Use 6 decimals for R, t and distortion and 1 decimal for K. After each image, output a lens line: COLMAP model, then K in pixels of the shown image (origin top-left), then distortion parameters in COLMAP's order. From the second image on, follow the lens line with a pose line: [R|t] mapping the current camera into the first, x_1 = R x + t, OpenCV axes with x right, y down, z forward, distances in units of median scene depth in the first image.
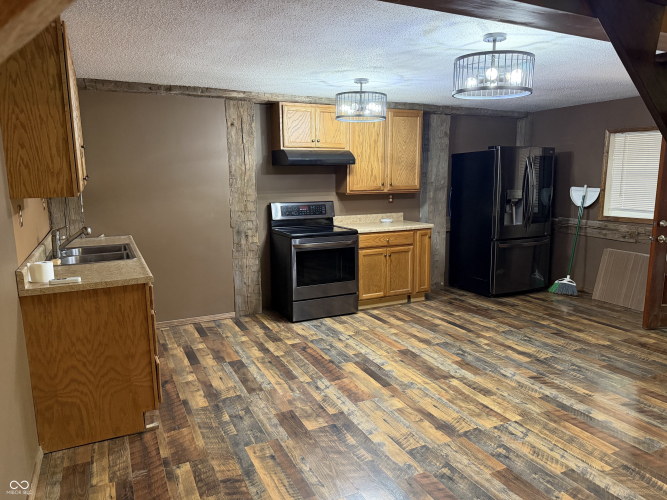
lens RADIAL K [[466.7, 0, 328.4], [0, 466.7, 255.8], [0, 0, 1]] dist [0.034877, -0.028841]
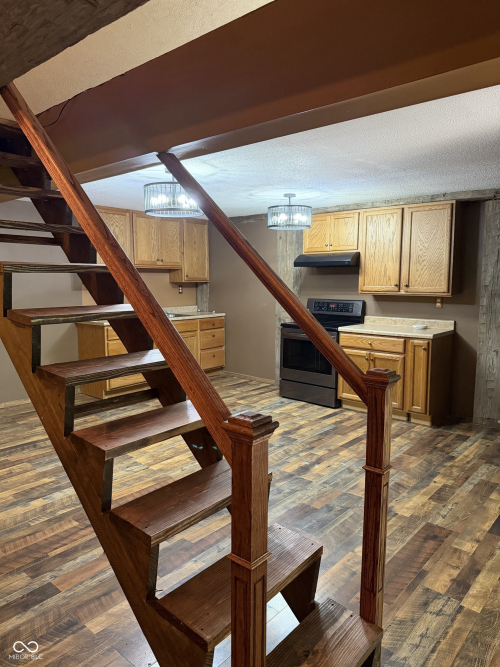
lens RADIAL K [[466.7, 0, 245.7], [0, 466.7, 326.9], [0, 0, 1]] dist [0.034877, -0.028841]
pose [[0.396485, 0.104893, -0.912029, 0.998762], [-0.162915, 0.985722, 0.042545, -0.073162], [0.903470, 0.131715, 0.407913, 0.415085]]
